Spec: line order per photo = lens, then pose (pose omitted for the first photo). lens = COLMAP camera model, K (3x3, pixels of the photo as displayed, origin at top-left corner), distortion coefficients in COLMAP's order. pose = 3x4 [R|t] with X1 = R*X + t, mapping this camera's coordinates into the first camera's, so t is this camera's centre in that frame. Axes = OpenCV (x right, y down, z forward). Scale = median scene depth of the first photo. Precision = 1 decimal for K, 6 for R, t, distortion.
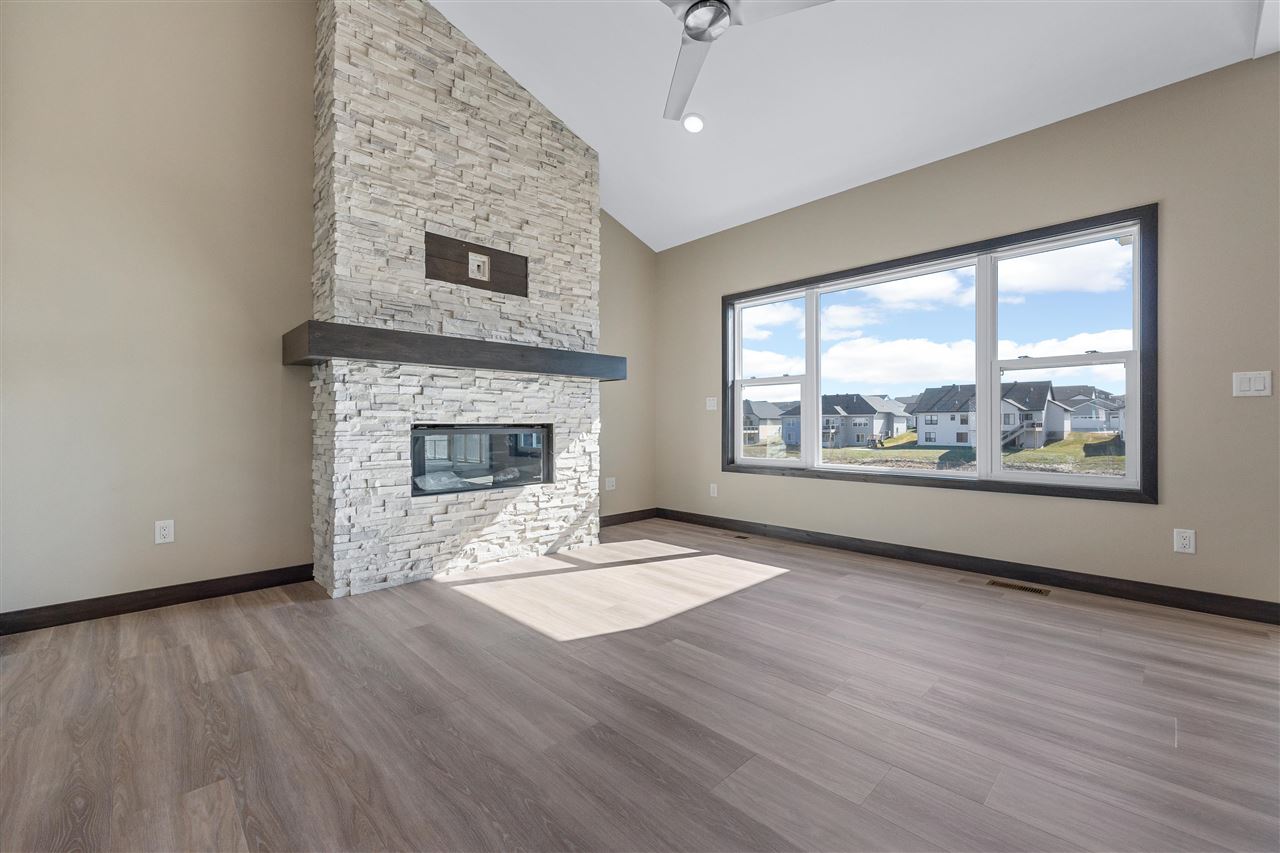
lens RADIAL K [[525.0, 0, 633.5], [0, 525.0, 424.7], [0, 0, 1]] dist [-0.007665, 0.001165]
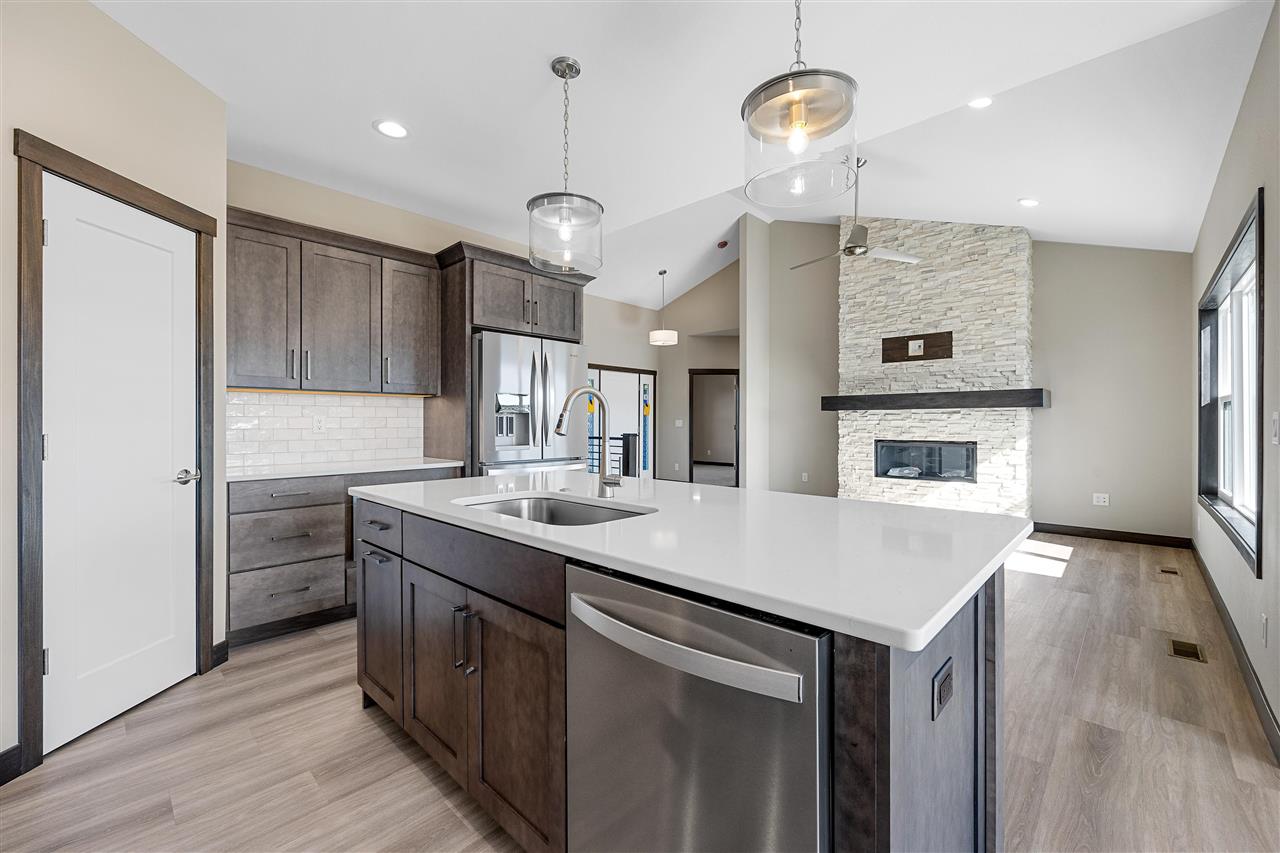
lens RADIAL K [[525.0, 0, 649.3], [0, 525.0, 421.8], [0, 0, 1]] dist [-0.007665, 0.001165]
pose [[0.050606, -0.000457, -0.998719, 1.399801], [-0.001539, 0.999999, -0.000536, -0.061431], [0.998718, 0.001564, 0.050605, 0.054390]]
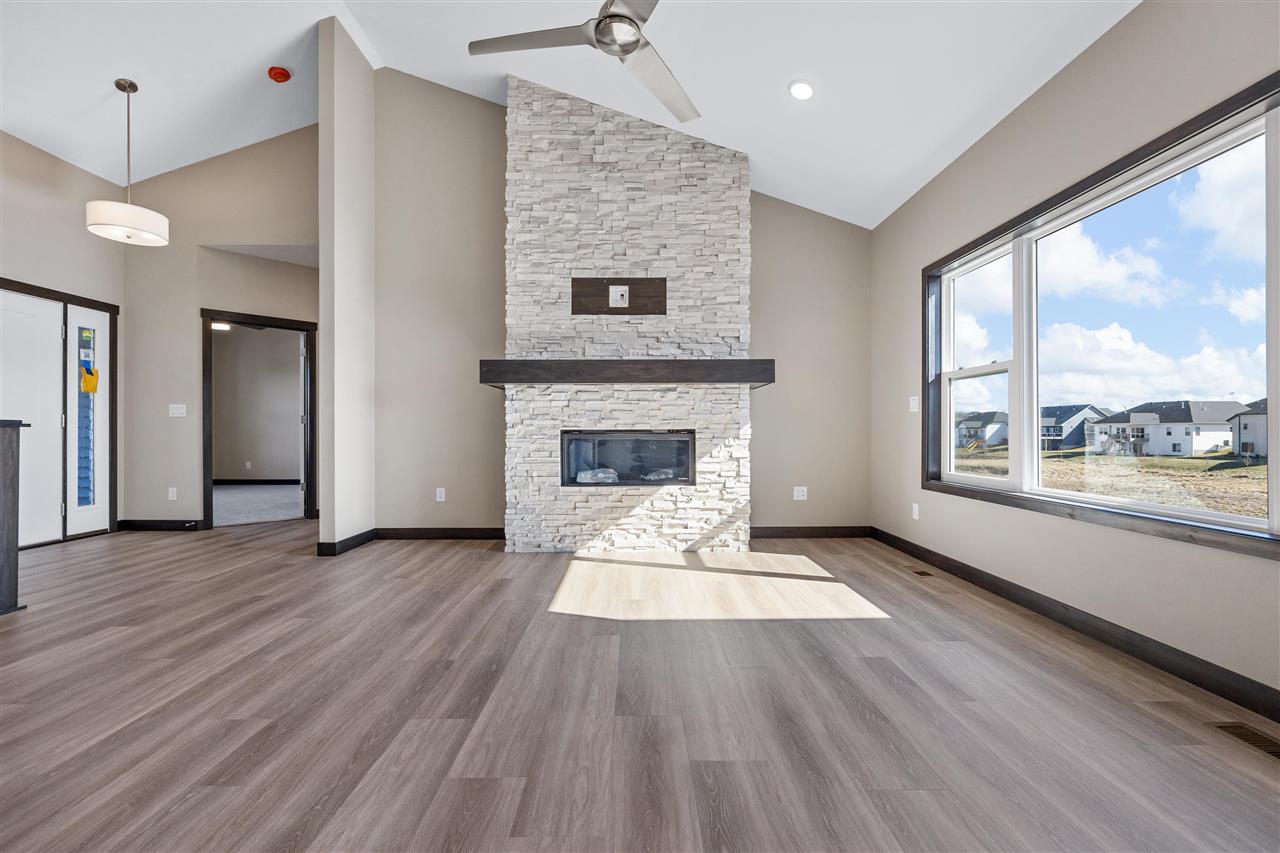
lens RADIAL K [[525.0, 0, 646.3], [0, 525.0, 431.5], [0, 0, 1]] dist [-0.007665, 0.001165]
pose [[0.727092, 0.001071, -0.686539, 0.578563], [0.000879, 0.999997, 0.002491, -0.000312], [0.686539, -0.002414, 0.727089, 0.190284]]
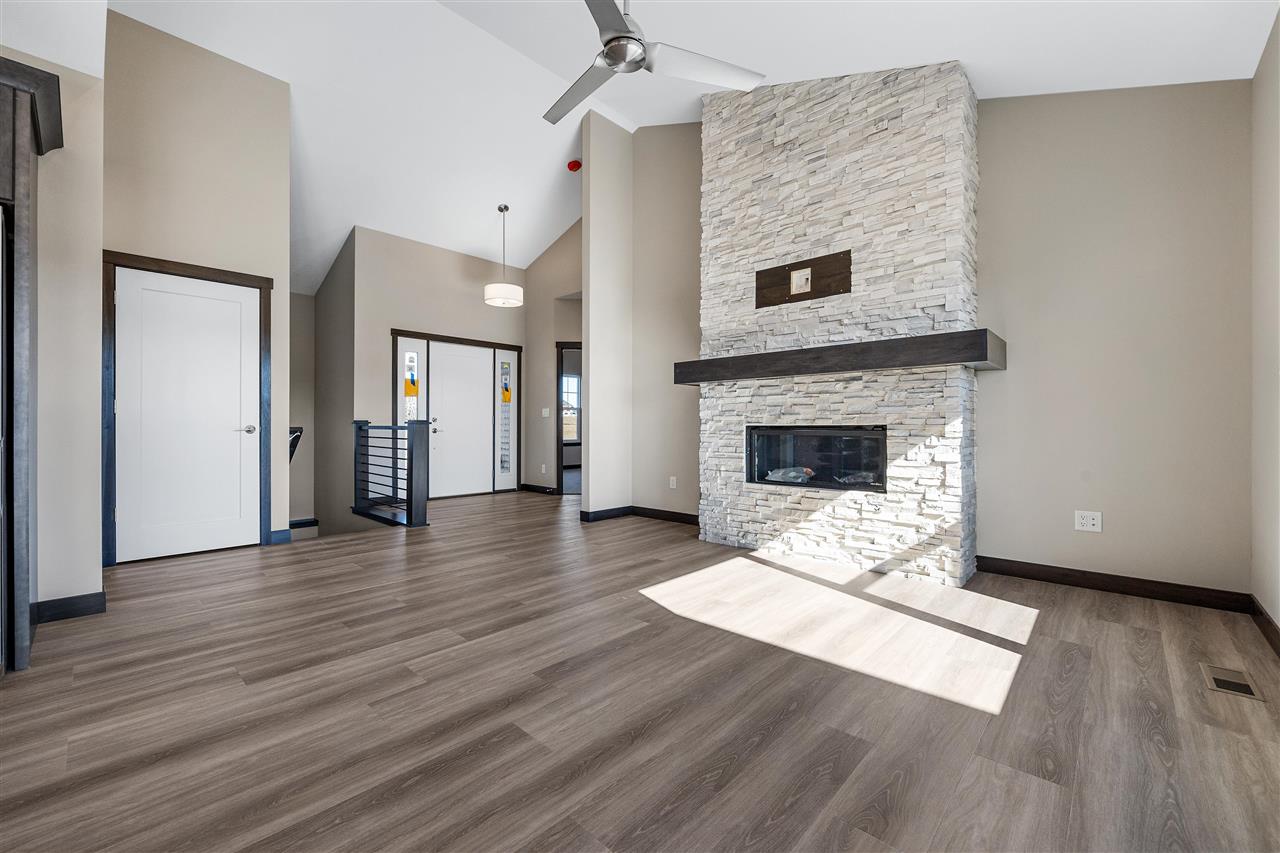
lens RADIAL K [[525.0, 0, 642.1], [0, 525.0, 426.5], [0, 0, 1]] dist [-0.007665, 0.001165]
pose [[0.044133, 0.000043, -0.999026, 0.803234], [-0.000887, 1.000000, 0.000004, 0.000669], [0.999025, 0.000886, 0.044133, 0.643969]]
